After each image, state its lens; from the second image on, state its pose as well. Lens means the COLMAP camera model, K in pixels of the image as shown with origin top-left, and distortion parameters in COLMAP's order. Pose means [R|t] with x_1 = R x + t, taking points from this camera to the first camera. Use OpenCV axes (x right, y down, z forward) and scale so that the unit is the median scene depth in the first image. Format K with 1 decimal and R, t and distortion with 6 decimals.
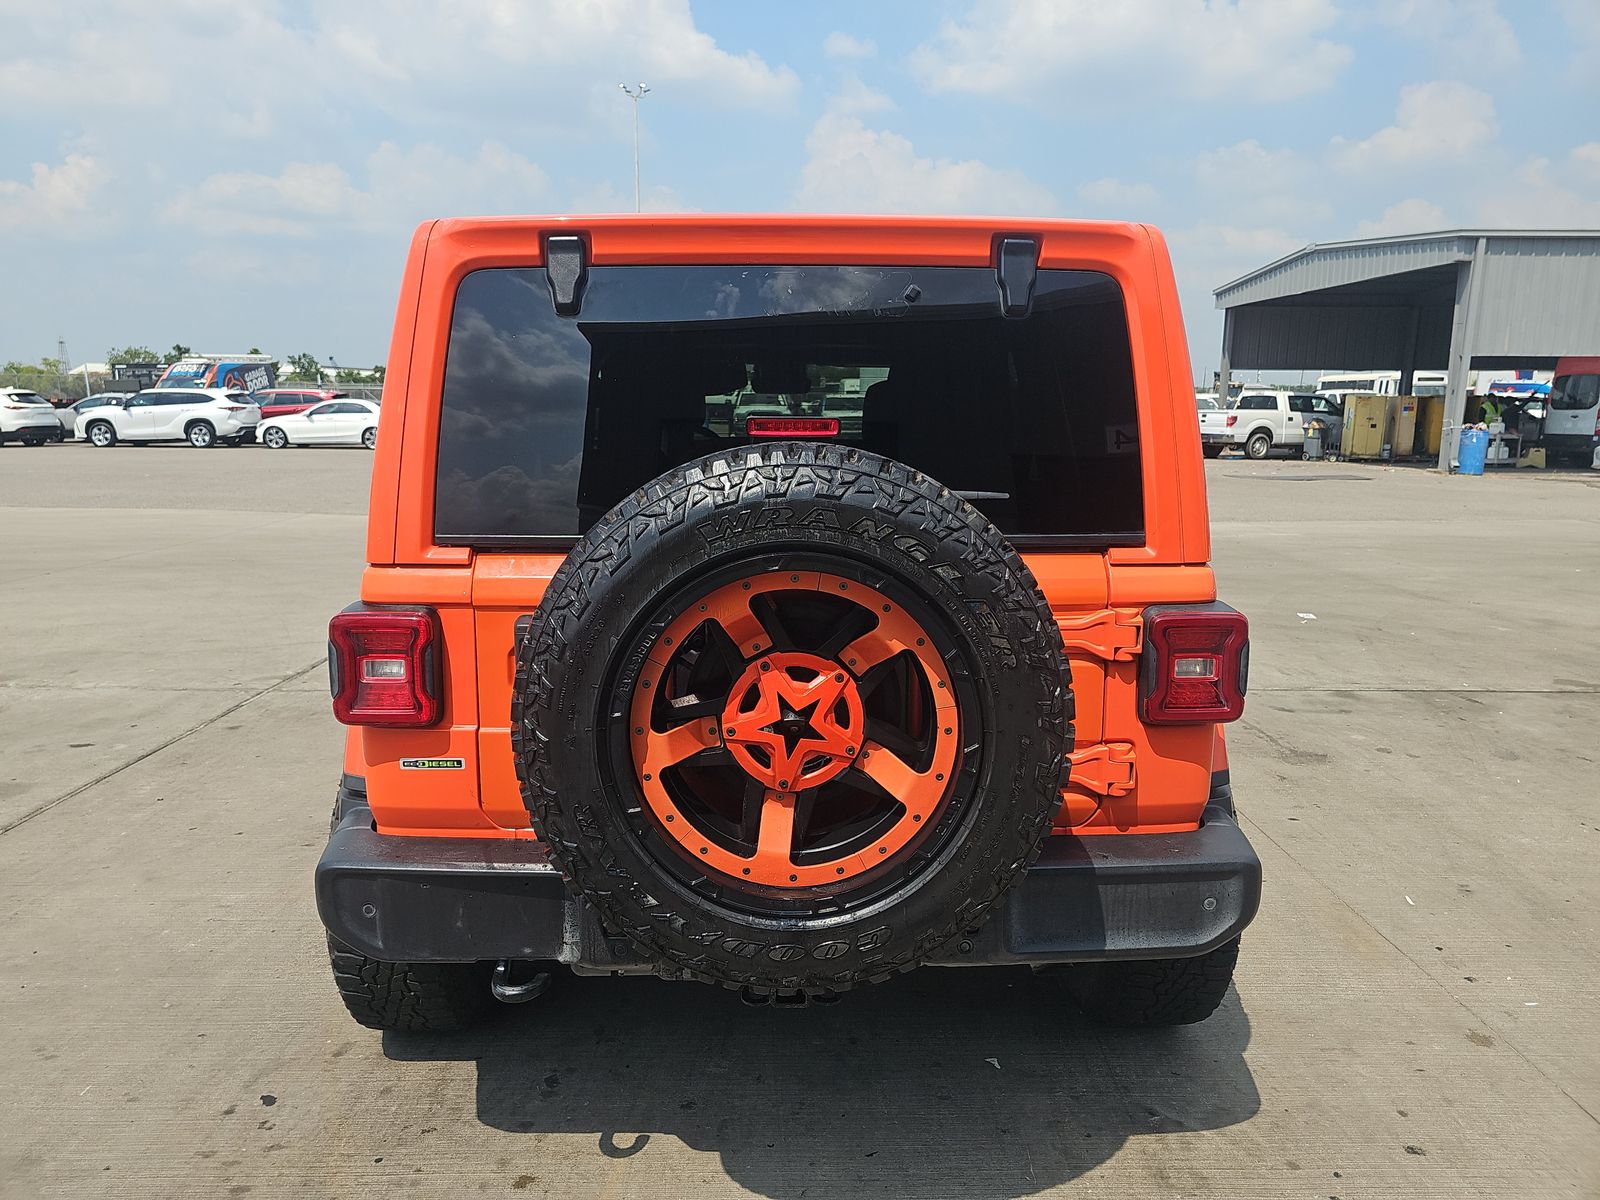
lens RADIAL K [[1060.7, 0, 795.0], [0, 1060.7, 609.4], [0, 0, 1]] dist [0.042060, -0.030959]
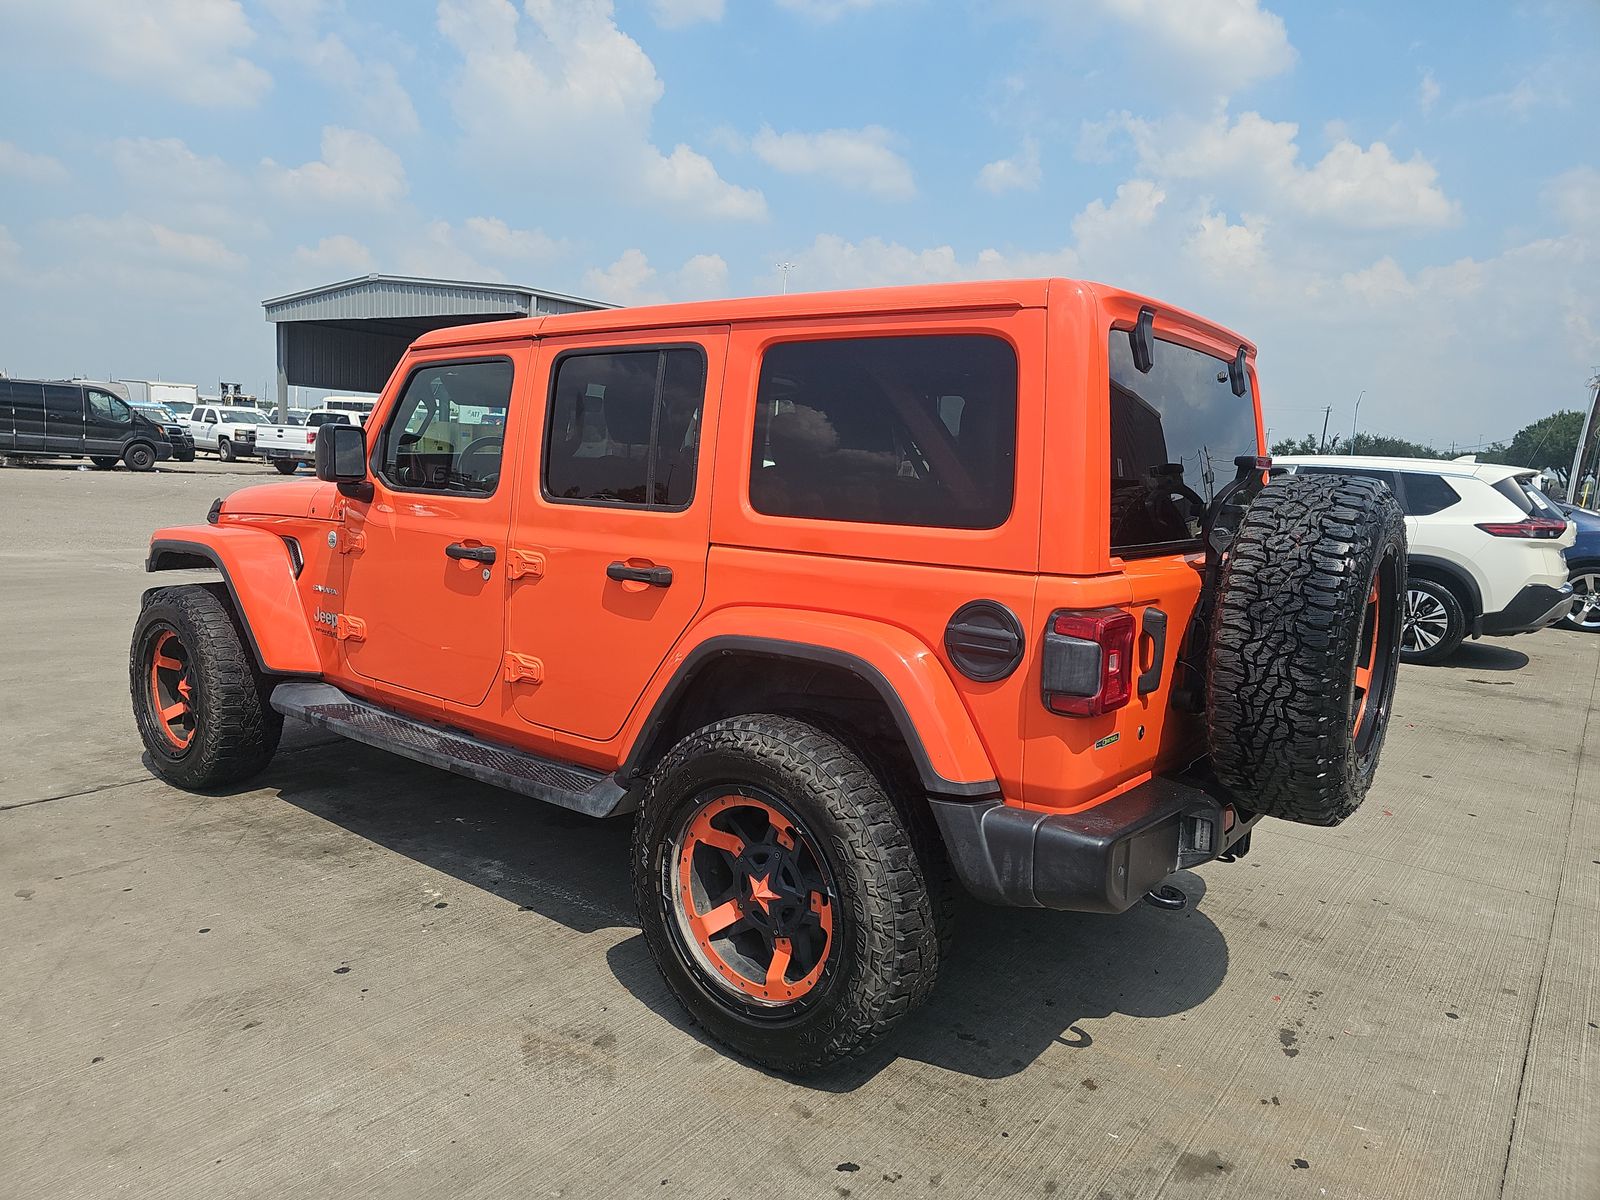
lens RADIAL K [[1060.7, 0, 795.0], [0, 1060.7, 609.4], [0, 0, 1]] dist [0.042060, -0.030959]
pose [[0.616091, -0.085930, 0.782974, -0.094221], [0.098082, 0.994664, 0.031986, -0.004351], [-0.781545, 0.057090, 0.621232, 0.034185]]
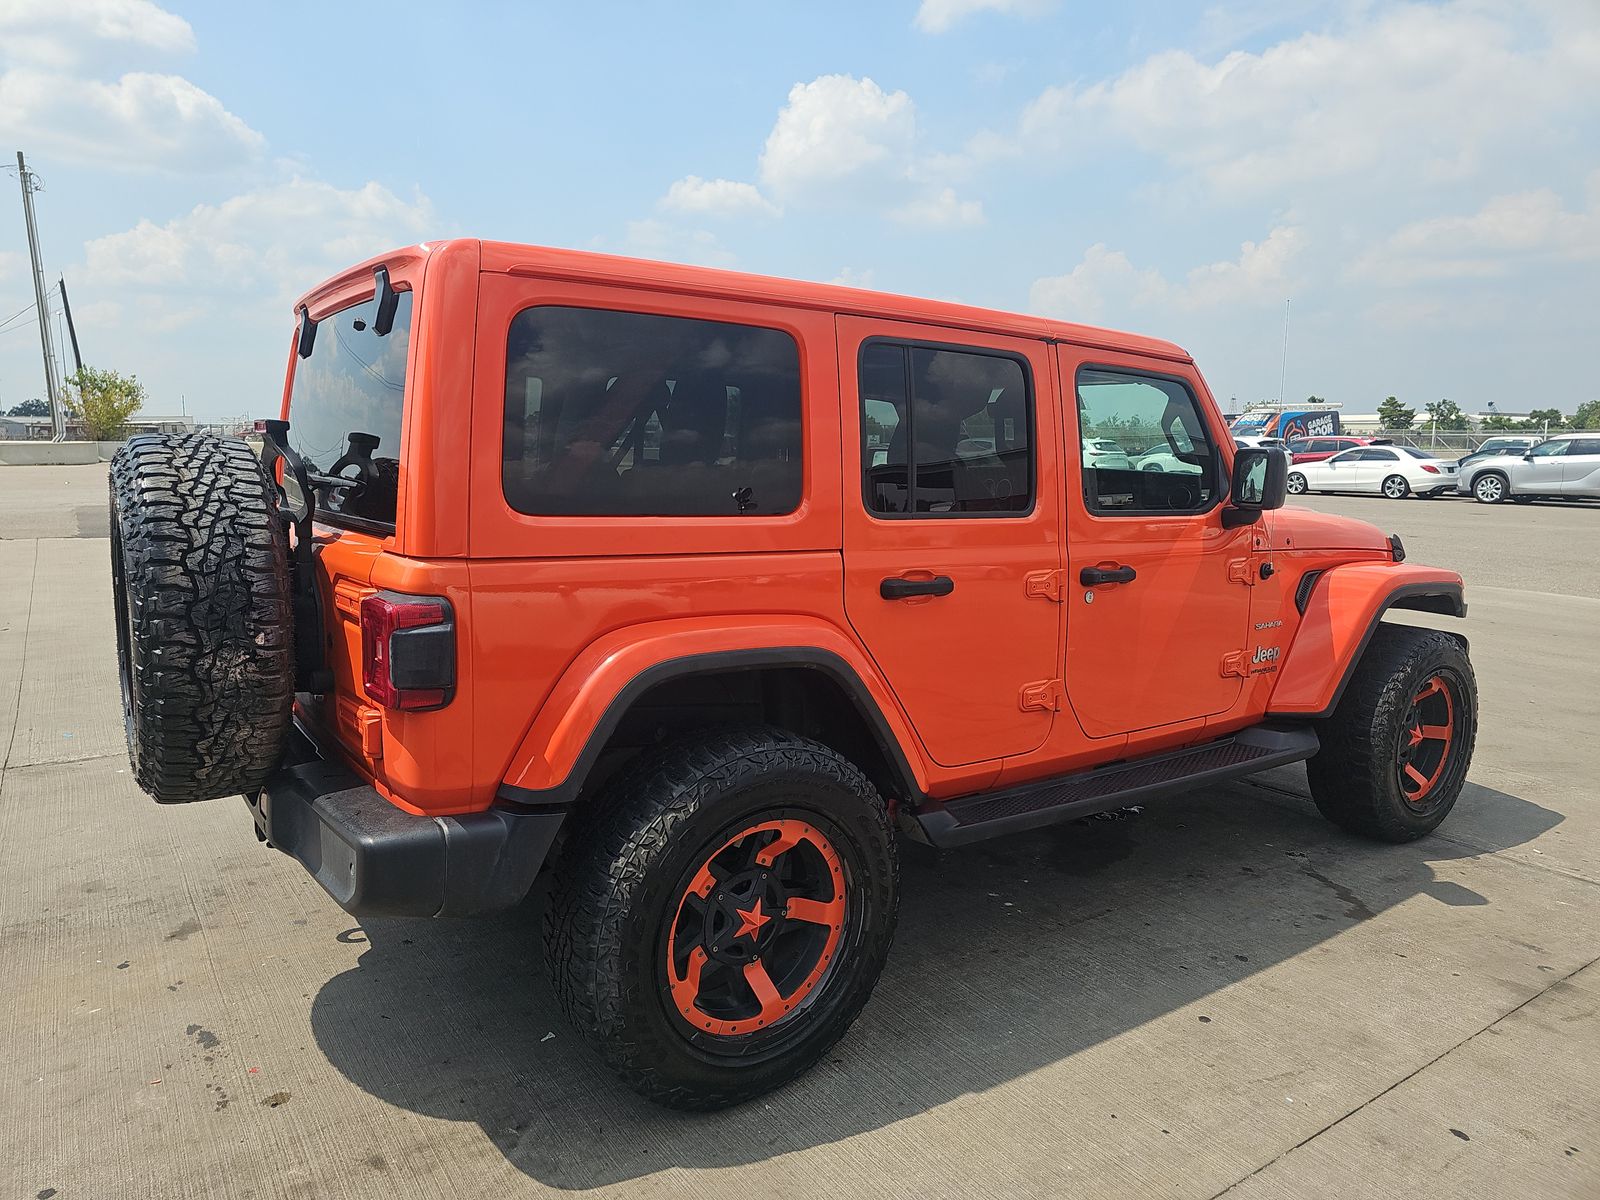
lens RADIAL K [[1059.6, 0, 790.0], [0, 1059.6, 624.4], [0, 0, 1]] dist [0.042859, -0.027945]
pose [[0.552181, 0.139971, -0.821891, 0.093866], [-0.165973, 0.984530, 0.056161, -0.006256], [0.817037, 0.105400, 0.566870, 0.046270]]
